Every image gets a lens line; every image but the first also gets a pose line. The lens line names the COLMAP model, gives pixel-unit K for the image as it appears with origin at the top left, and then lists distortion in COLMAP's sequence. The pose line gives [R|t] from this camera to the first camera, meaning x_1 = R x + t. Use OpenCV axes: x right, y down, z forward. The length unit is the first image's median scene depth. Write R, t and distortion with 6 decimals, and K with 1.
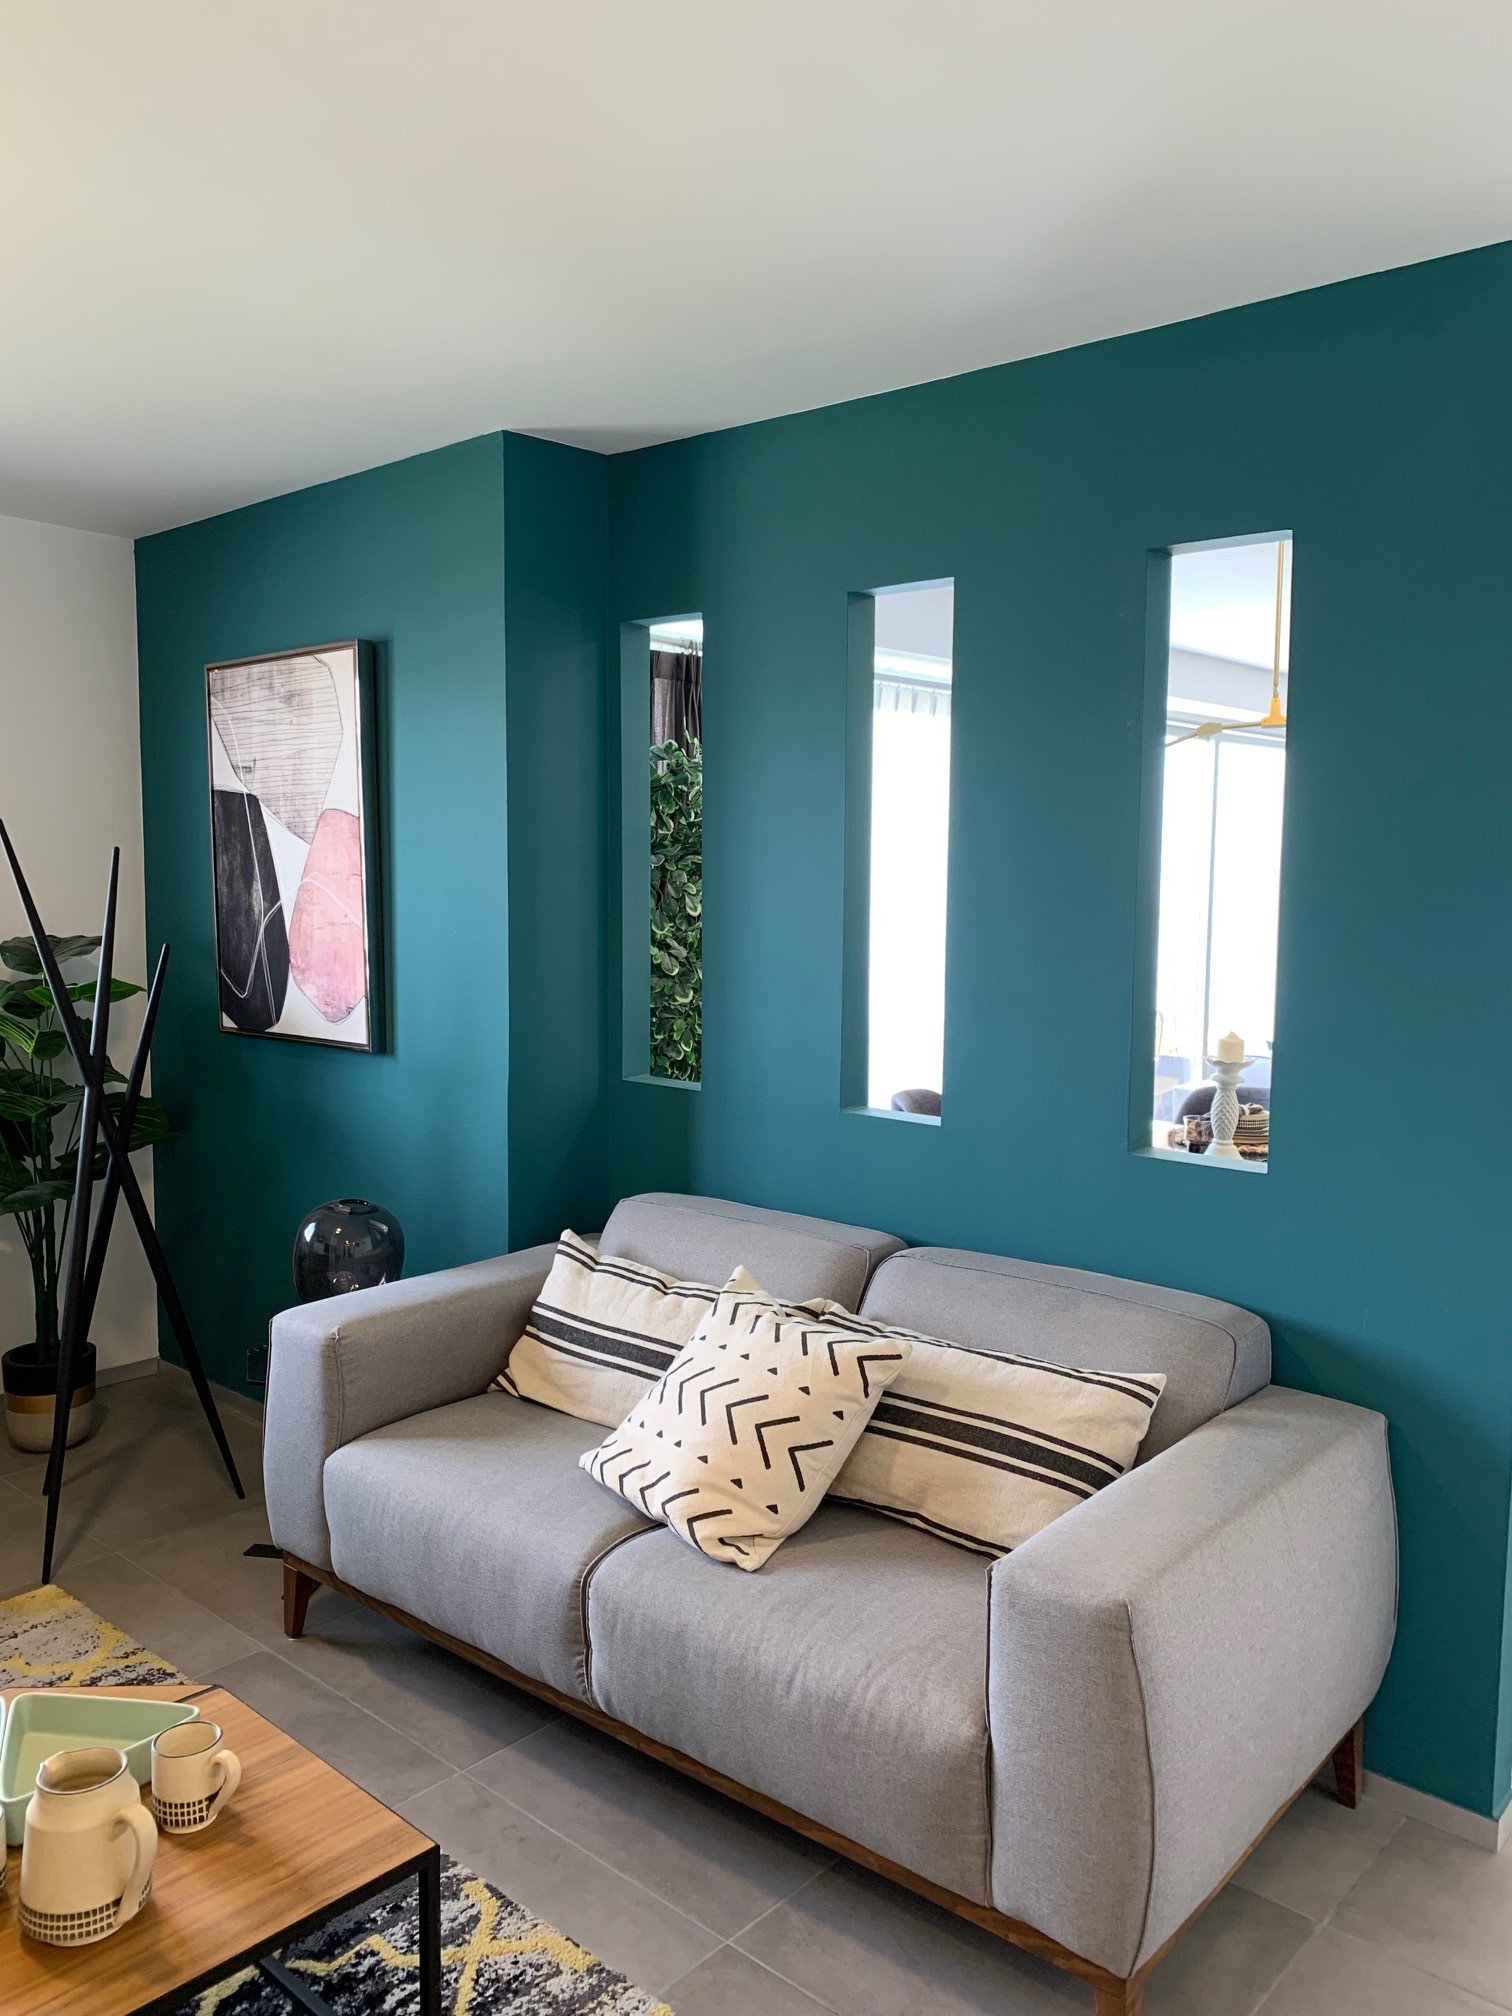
lens RADIAL K [[1593.1, 0, 710.9], [0, 1593.1, 1007.0], [0, 0, 1]] dist [0.035596, -0.059135]
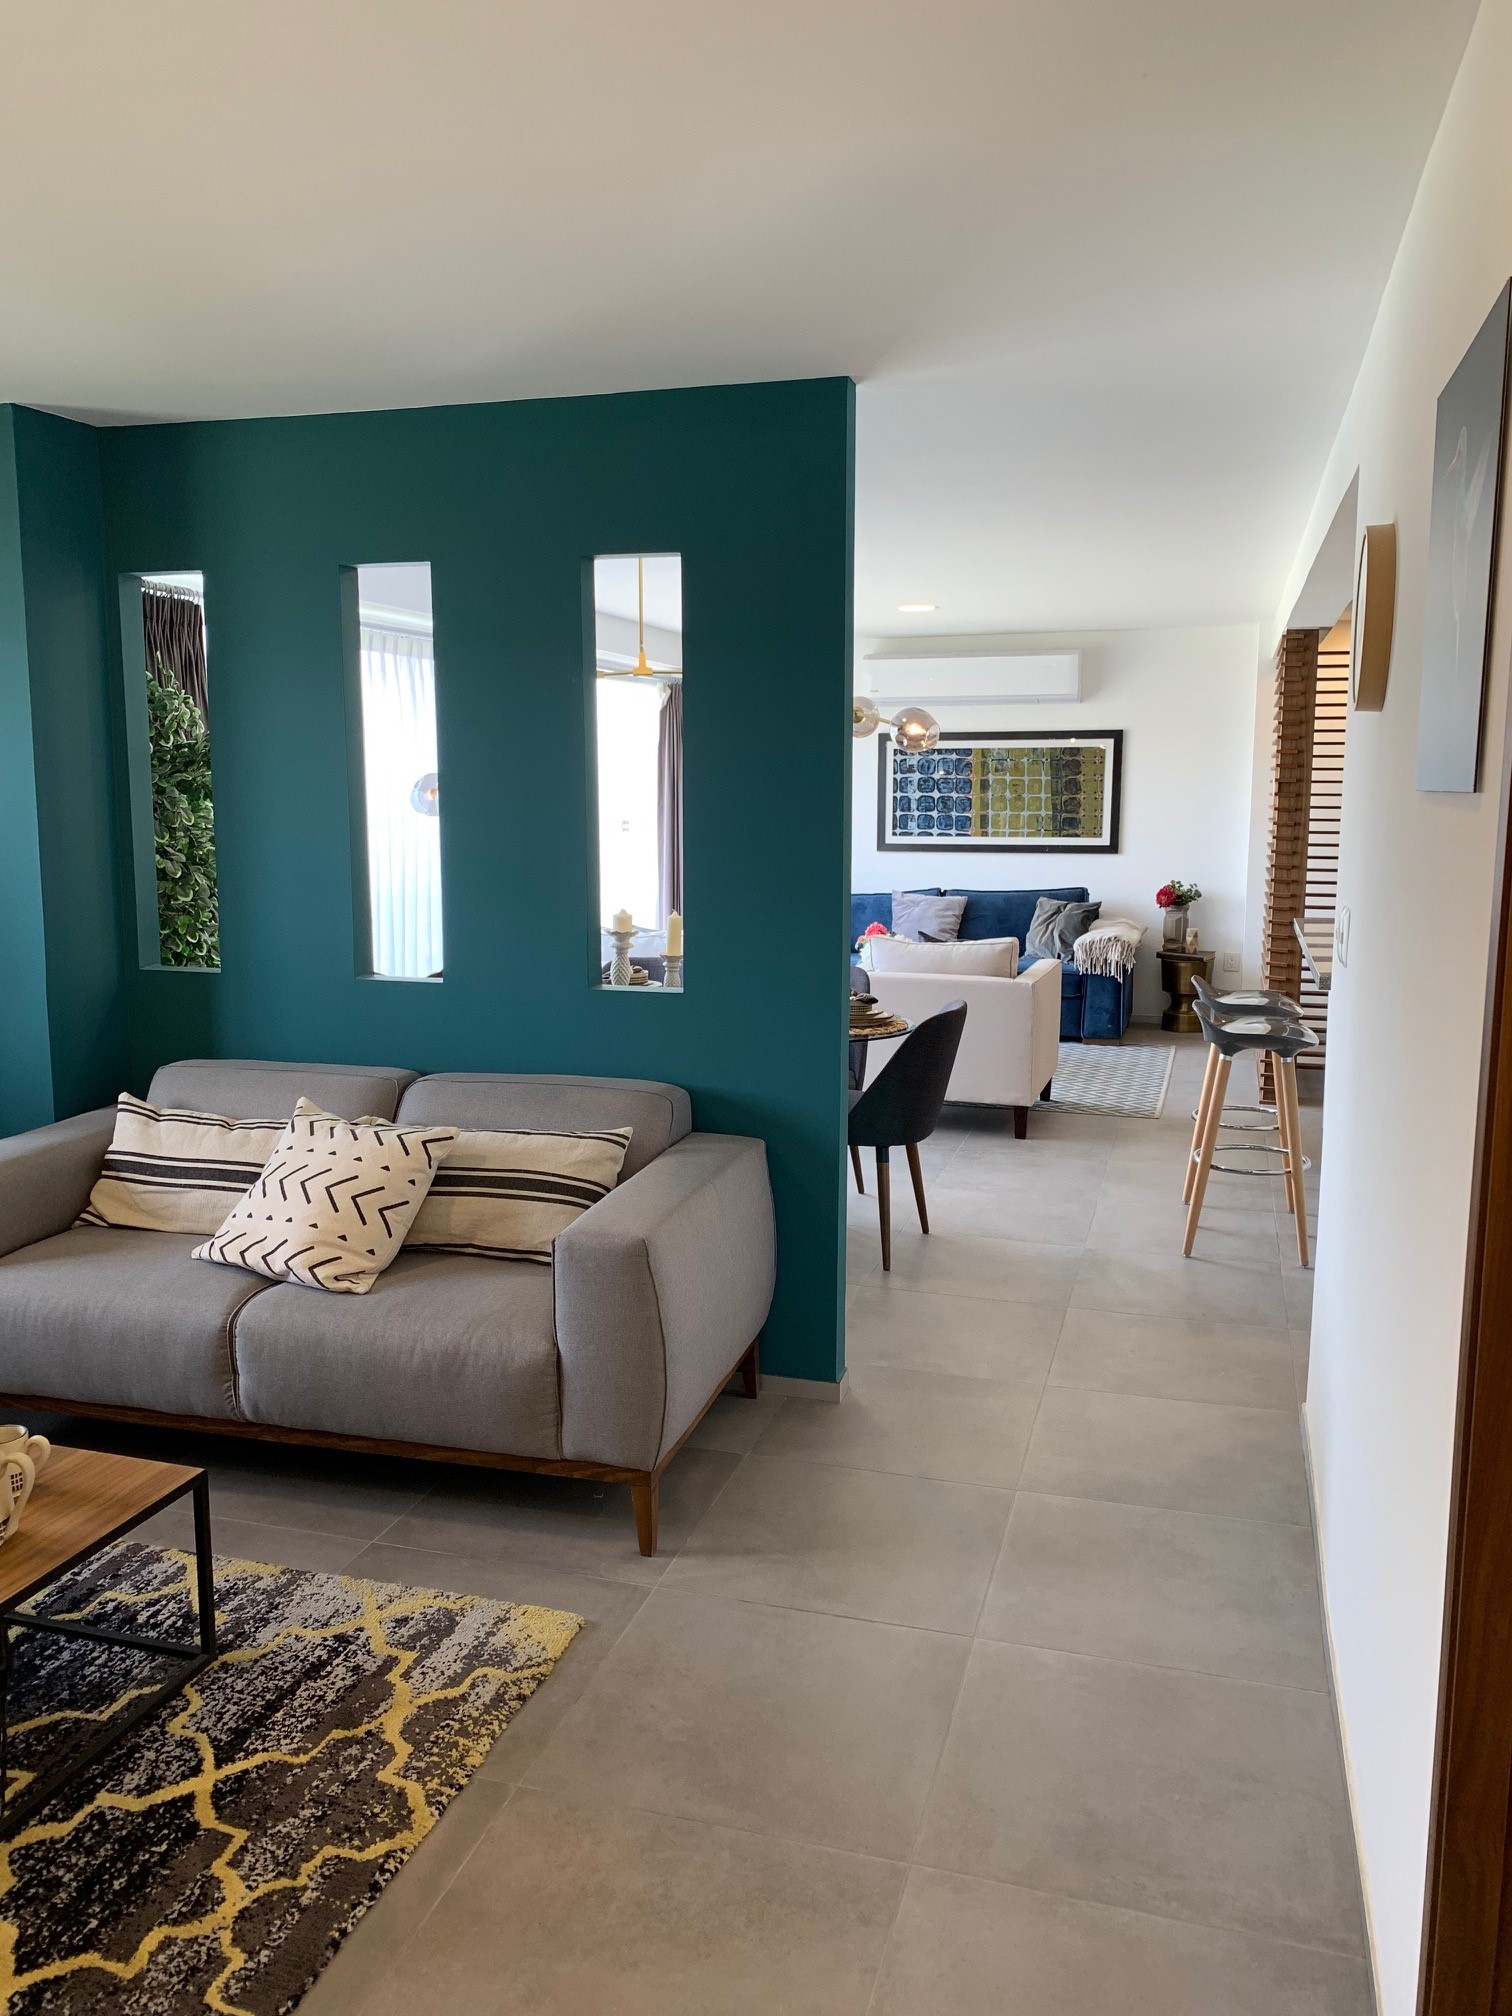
lens RADIAL K [[1593.1, 0, 710.9], [0, 1593.1, 1007.0], [0, 0, 1]] dist [0.035596, -0.059135]
pose [[0.910156, -0.062970, 0.409453, -0.241029], [0.040943, 0.997214, 0.062352, 0.027159], [-0.412238, -0.039986, 0.910198, -0.364599]]
